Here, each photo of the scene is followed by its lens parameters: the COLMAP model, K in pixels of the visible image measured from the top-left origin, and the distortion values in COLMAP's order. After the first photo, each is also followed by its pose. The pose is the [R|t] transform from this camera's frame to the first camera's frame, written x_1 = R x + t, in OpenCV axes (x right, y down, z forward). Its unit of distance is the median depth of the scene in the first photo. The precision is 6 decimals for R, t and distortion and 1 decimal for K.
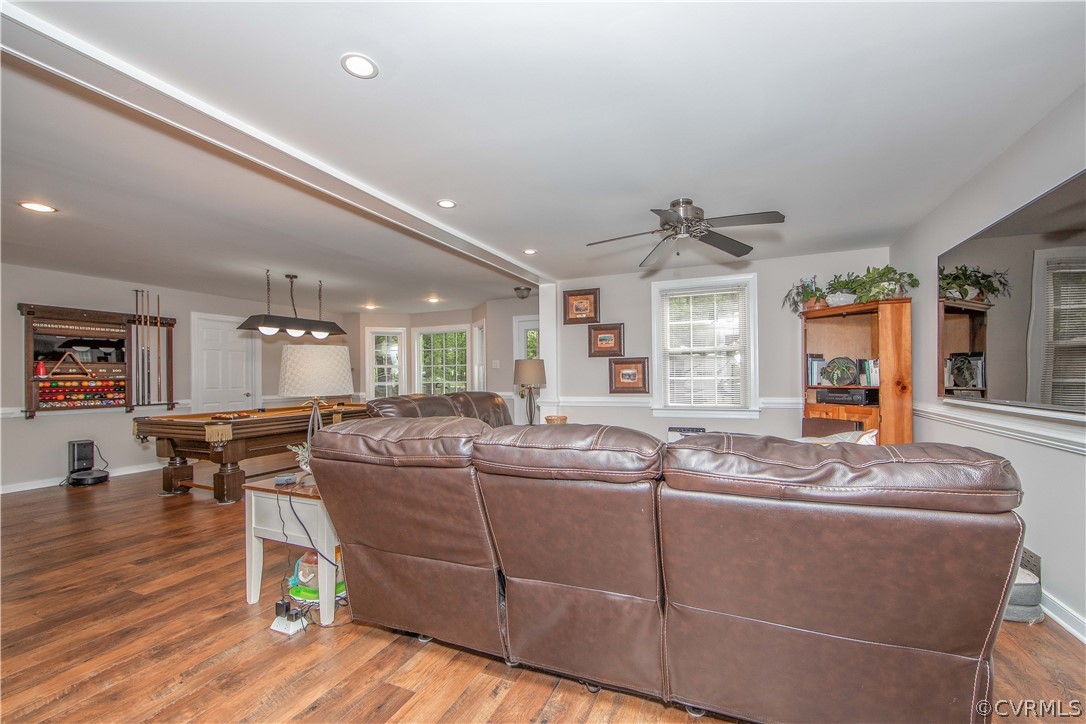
lens RADIAL K [[470.2, 0, 540.1], [0, 470.2, 370.7], [0, 0, 1]] dist [-0.002142, -0.000057]
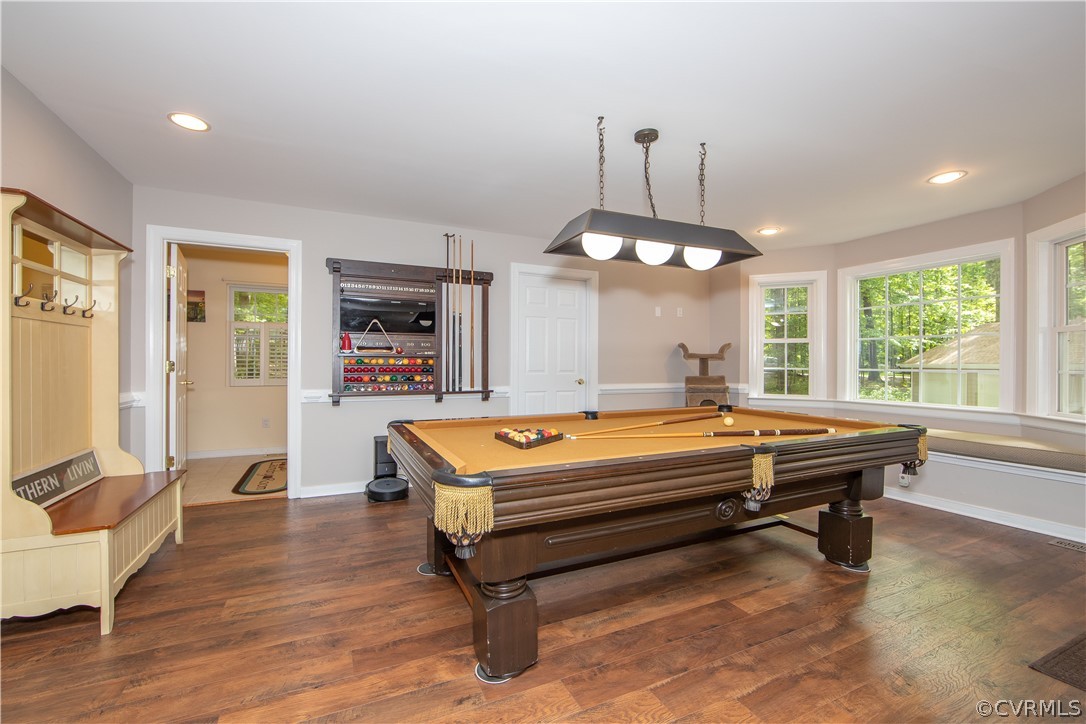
lens RADIAL K [[429.7, 0, 538.6], [0, 429.7, 360.7], [0, 0, 1]] dist [-0.009013, 0.000255]
pose [[0.768115, 0.011585, -0.640207, -0.329560], [-0.006318, 0.999925, 0.010514, 0.016964], [0.640280, -0.004032, 0.768131, 0.592681]]
